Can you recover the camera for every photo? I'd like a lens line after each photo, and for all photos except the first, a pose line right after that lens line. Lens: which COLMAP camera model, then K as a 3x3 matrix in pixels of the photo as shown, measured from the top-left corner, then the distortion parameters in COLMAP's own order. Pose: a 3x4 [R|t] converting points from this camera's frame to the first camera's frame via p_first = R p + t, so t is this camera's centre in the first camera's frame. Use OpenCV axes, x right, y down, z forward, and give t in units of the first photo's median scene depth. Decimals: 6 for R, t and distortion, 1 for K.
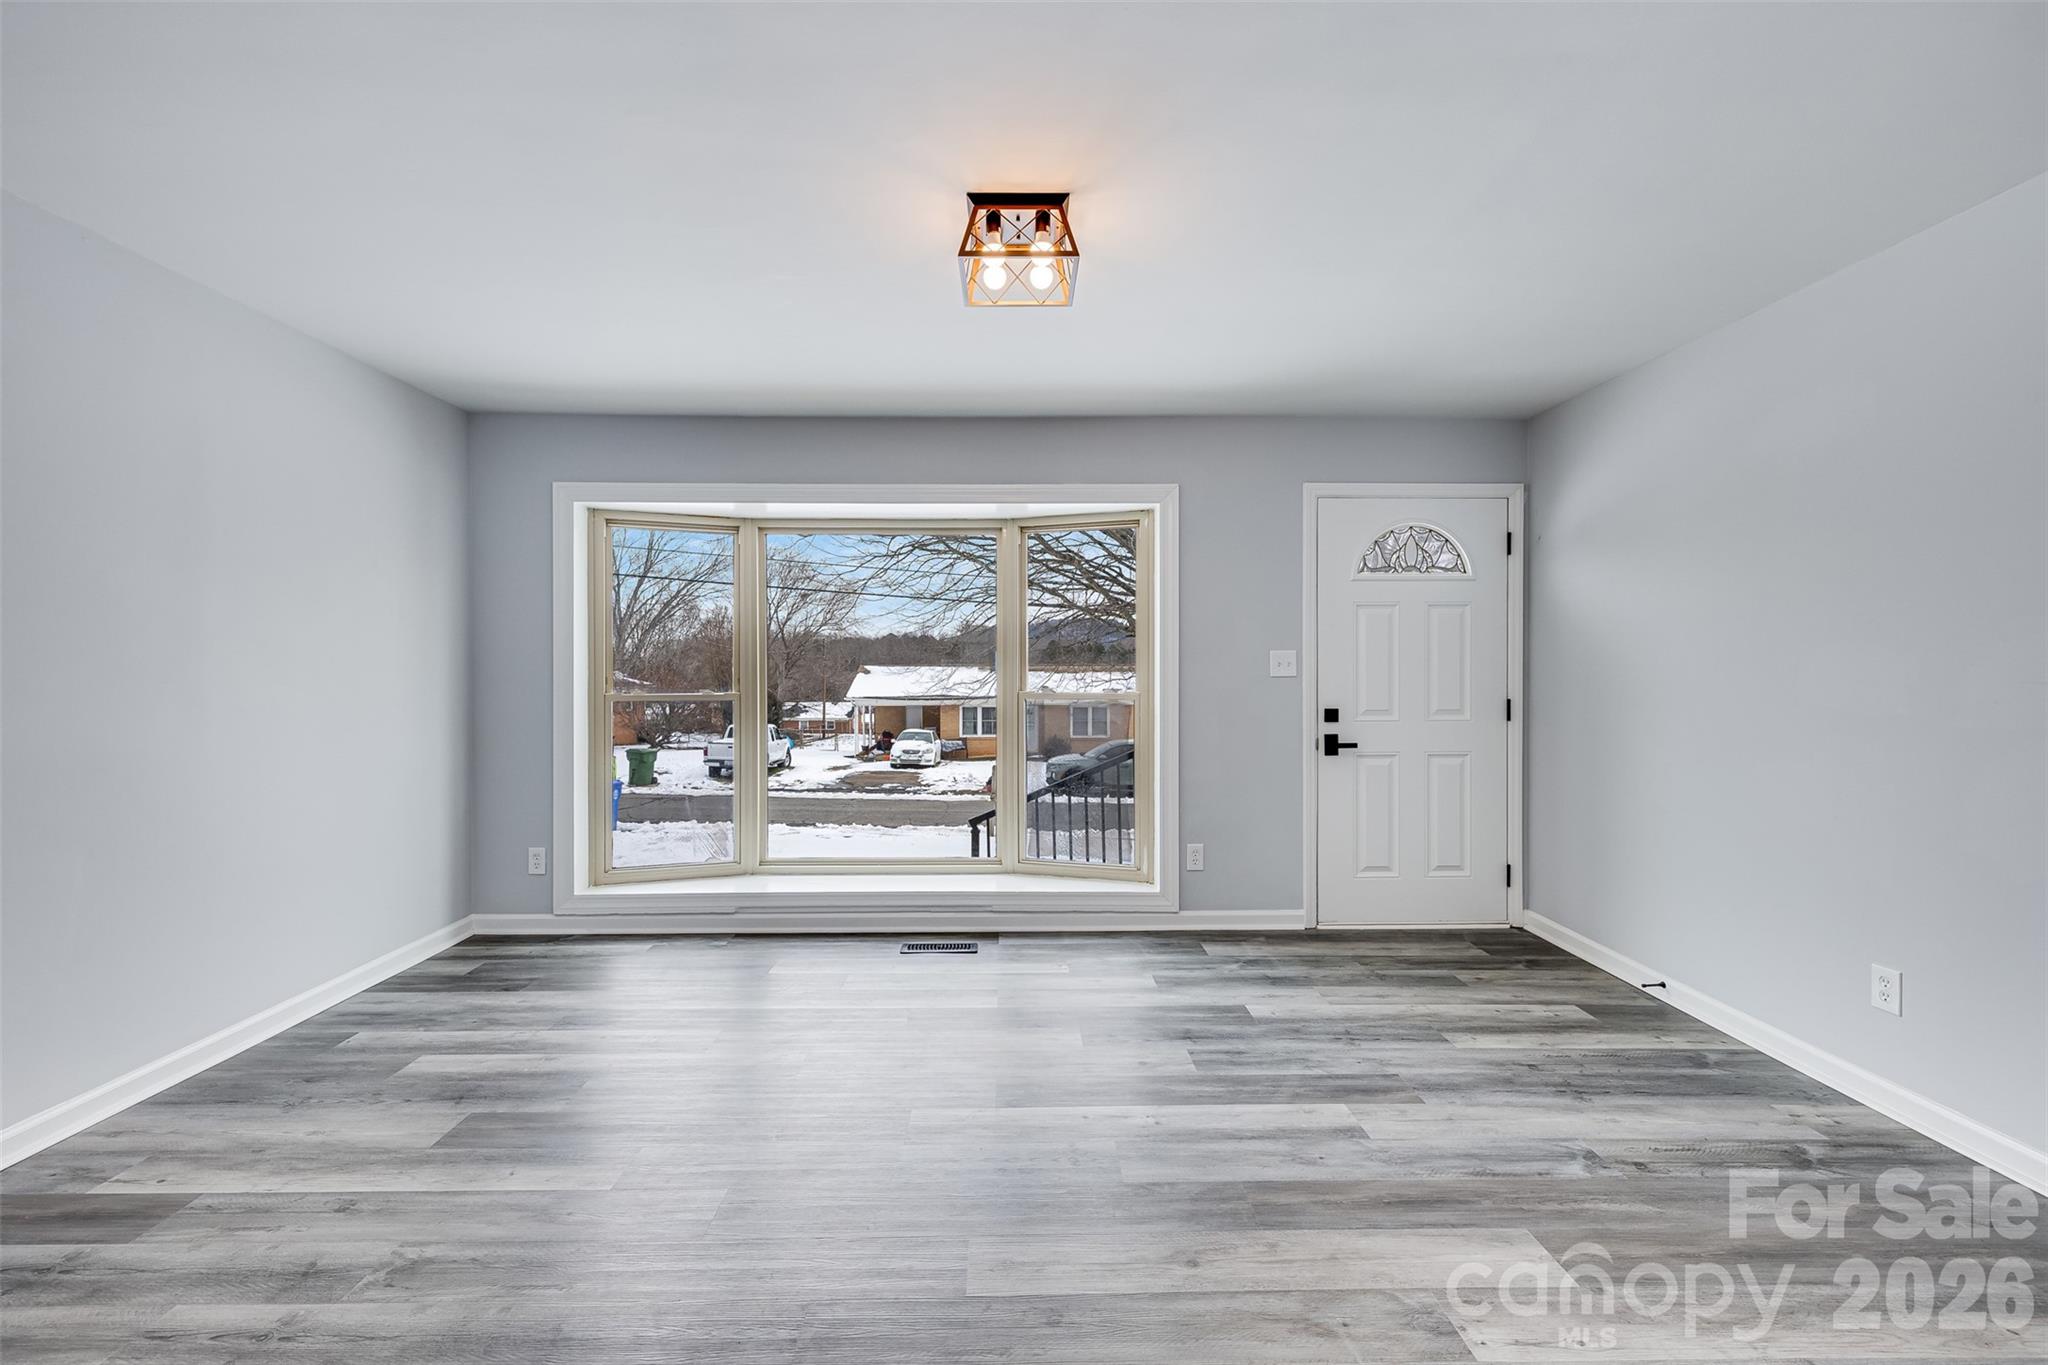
lens RADIAL K [[861.6, 0, 1022.6], [0, 861.6, 677.1], [0, 0, 1]] dist [0.000260, 0.000213]
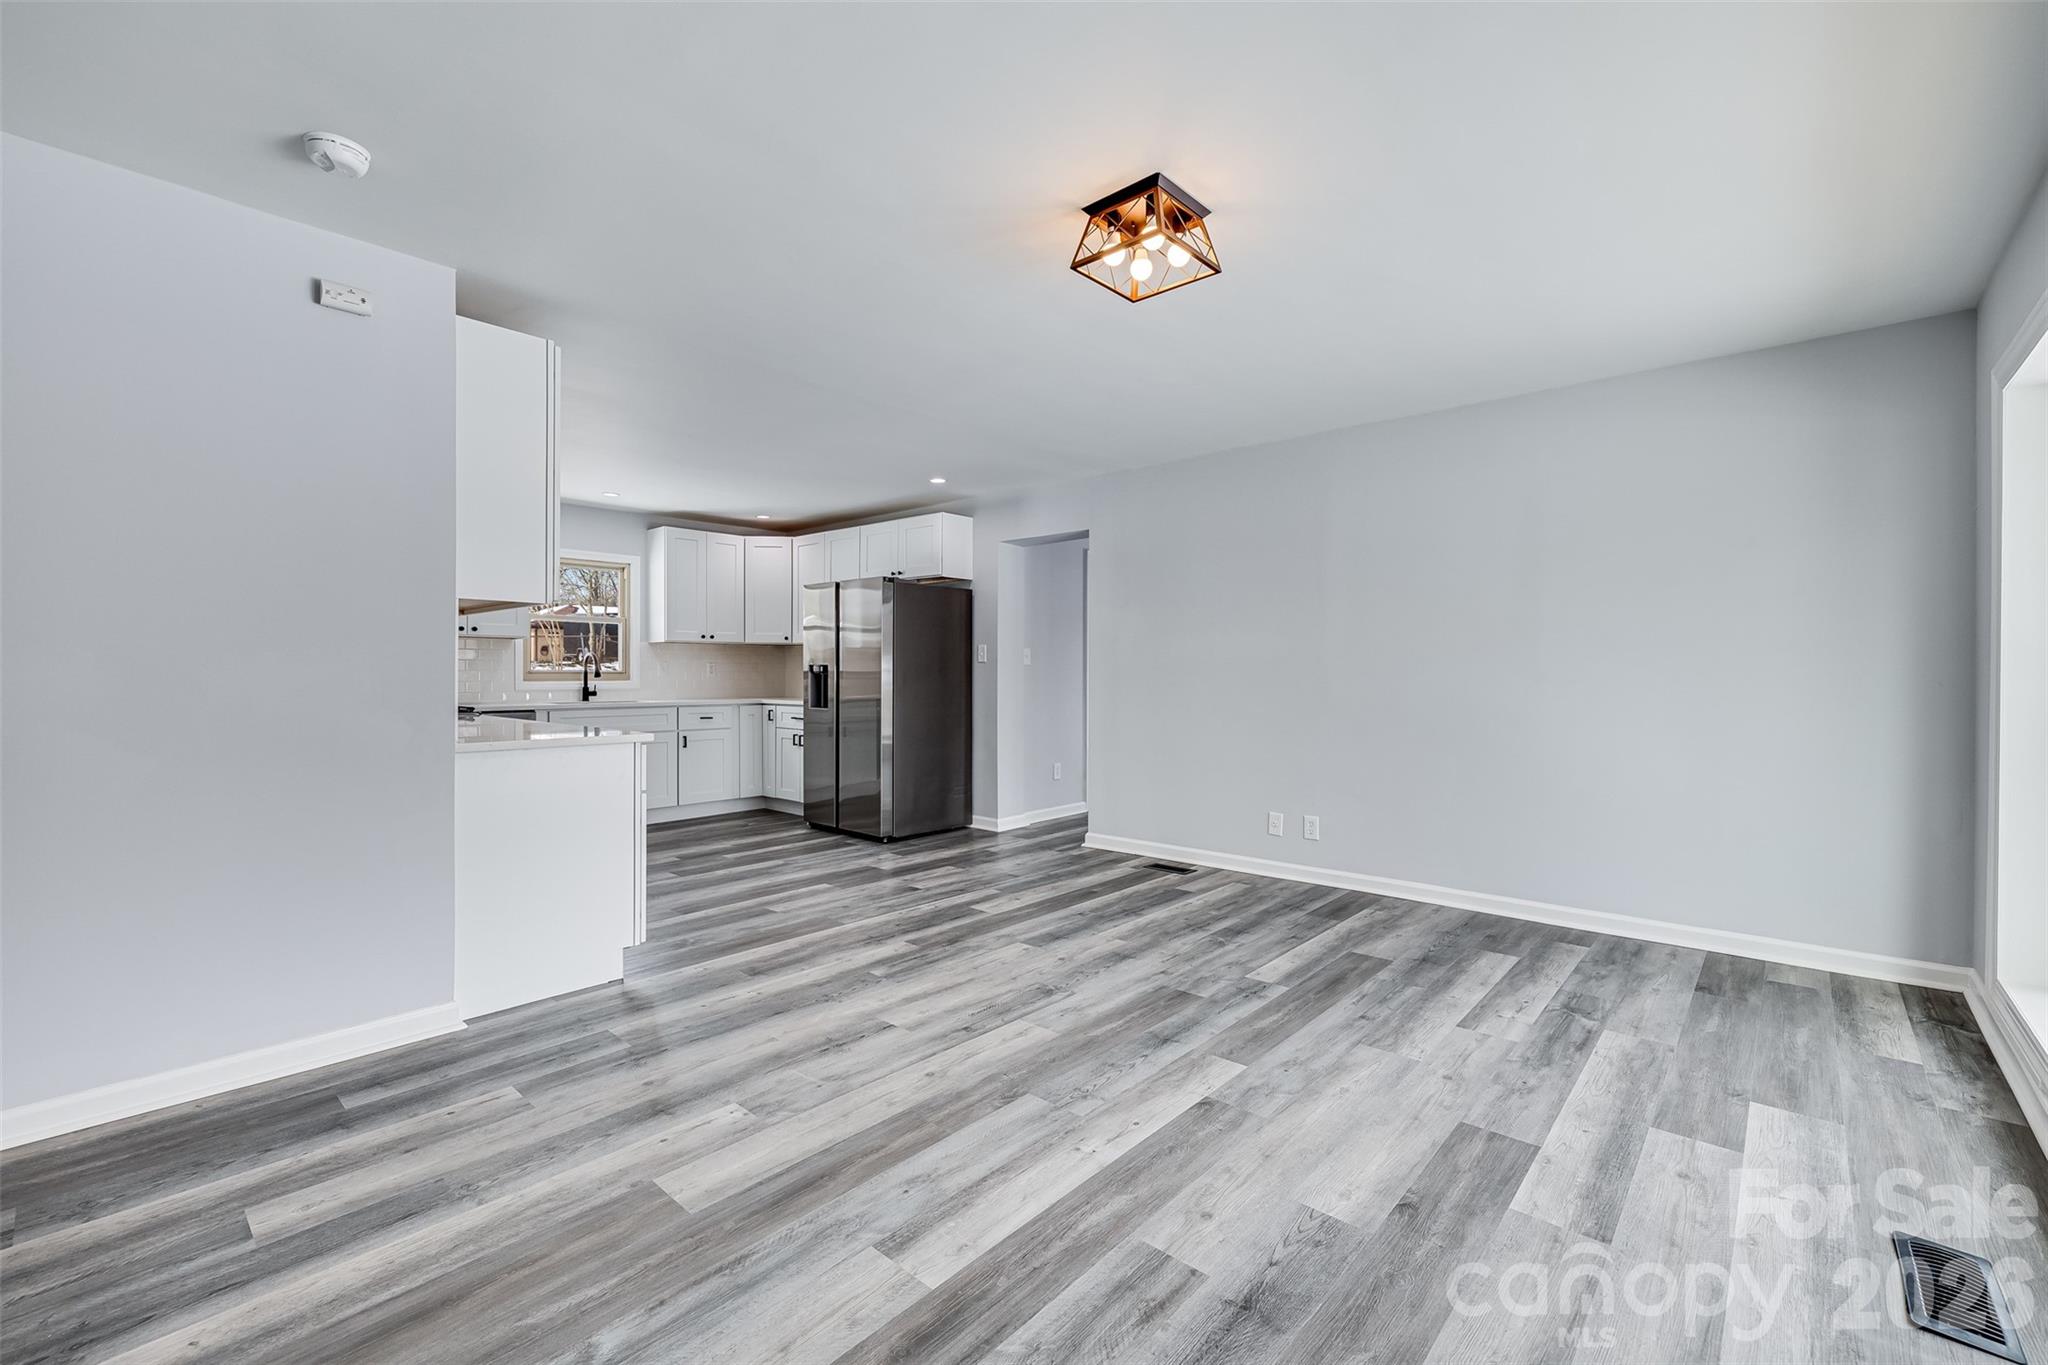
lens RADIAL K [[861.6, 0, 1022.6], [0, 861.6, 677.1], [0, 0, 1]] dist [0.000260, 0.000213]
pose [[-0.681108, 0.003280, -0.732176, 0.619601], [-0.005421, 0.999940, 0.009523, 0.020759], [0.732163, 0.010456, -0.681049, 1.149621]]
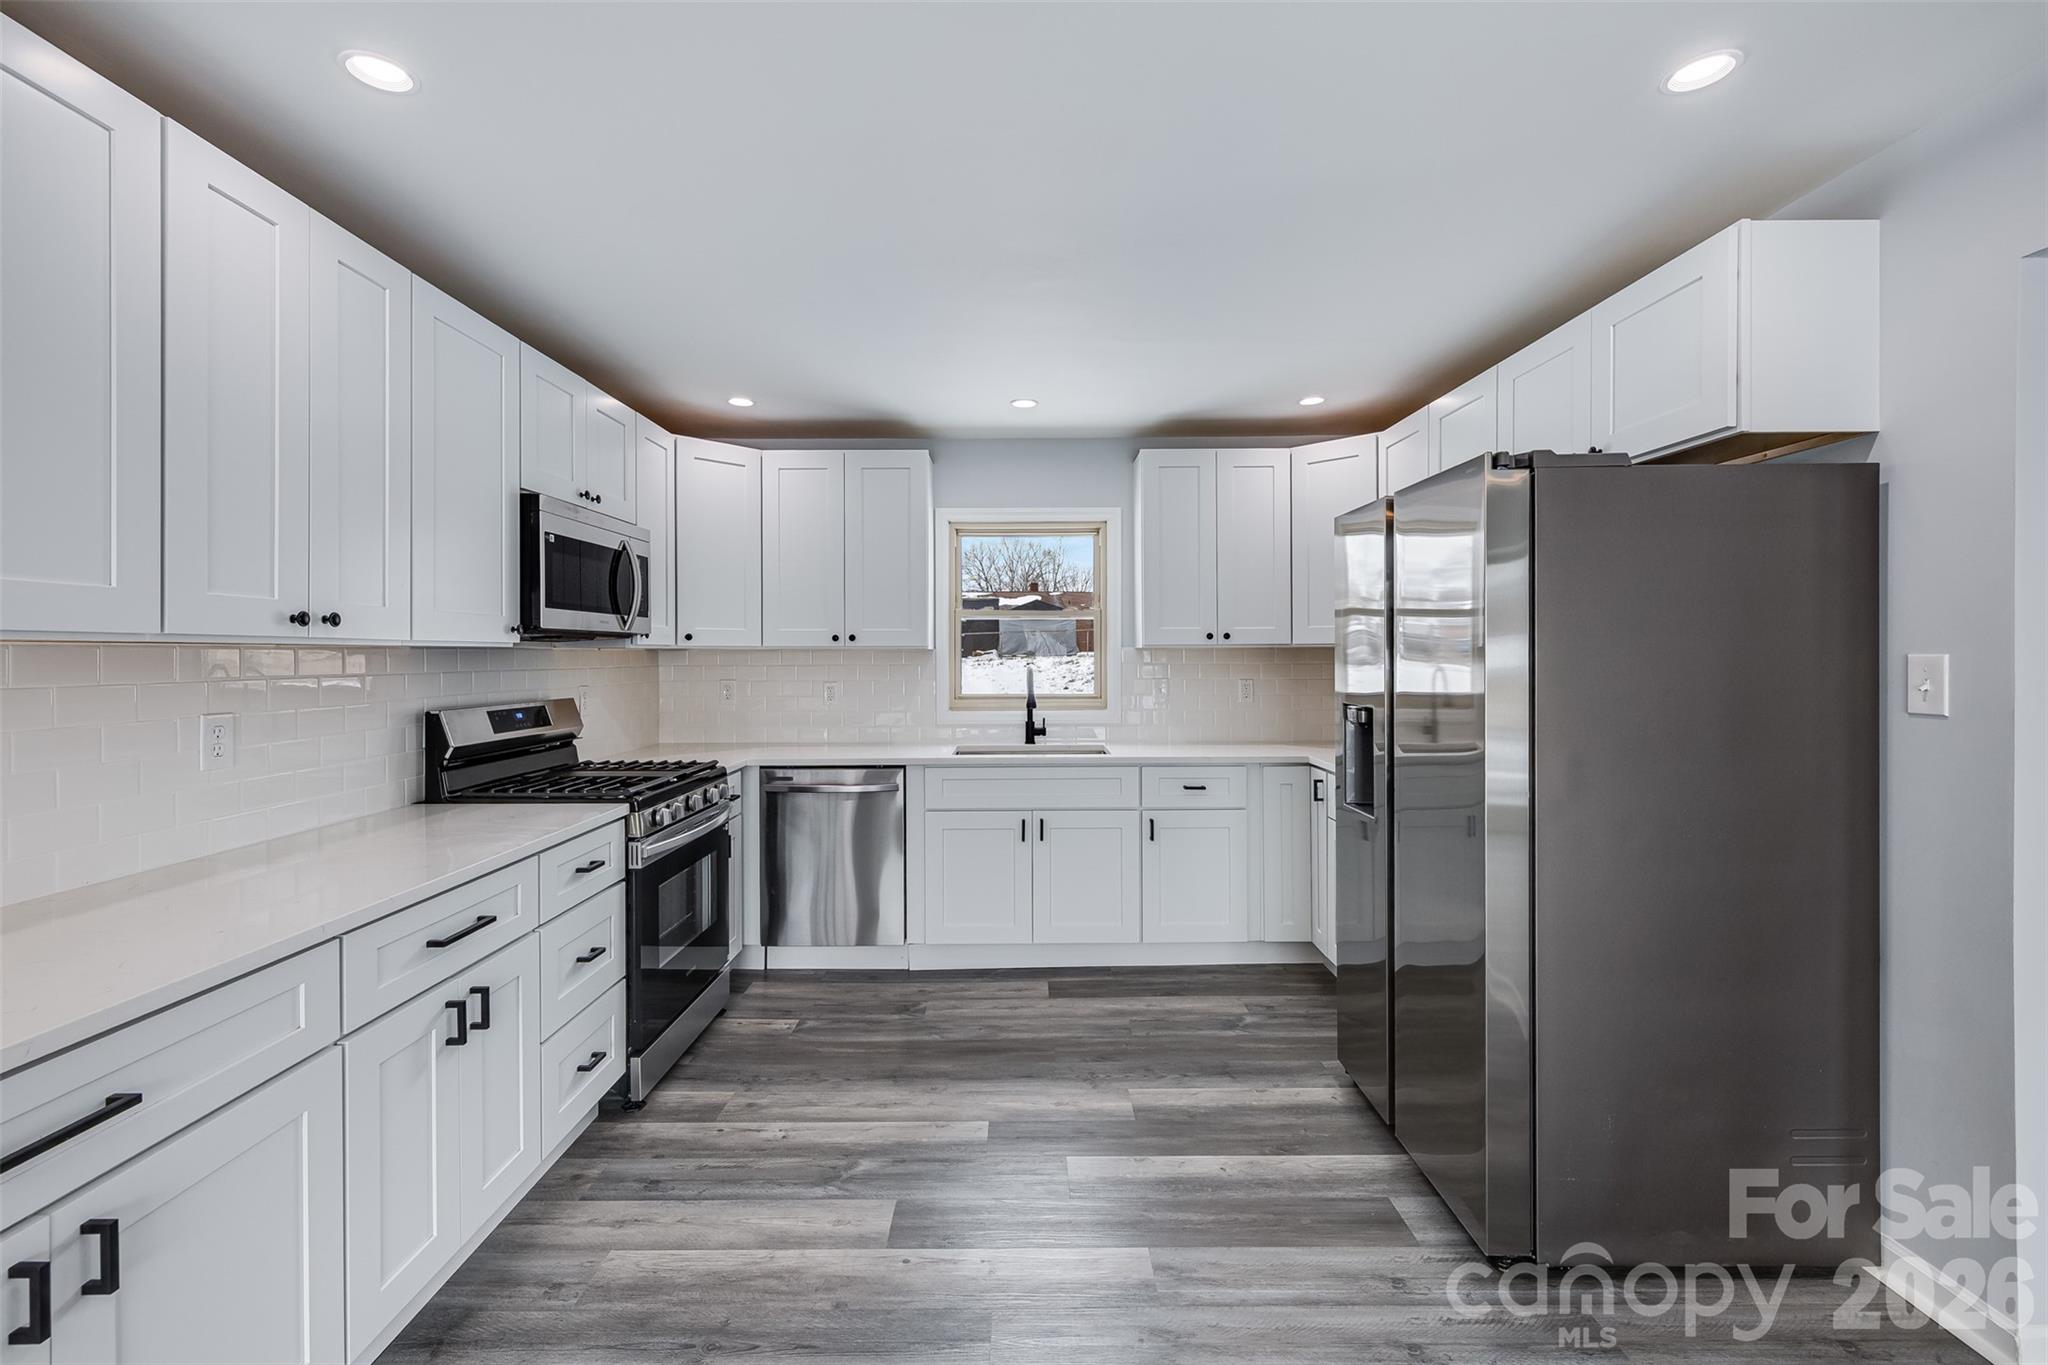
lens RADIAL K [[866.7, 0, 1021.3], [0, 866.7, 659.4], [0, 0, 1]] dist [0.000580, 0.000081]
pose [[-0.999827, 0.005416, 0.017779, -0.198106], [0.005613, 0.999923, 0.011051, -0.039904], [-0.017718, 0.011149, -0.999781, 0.291274]]
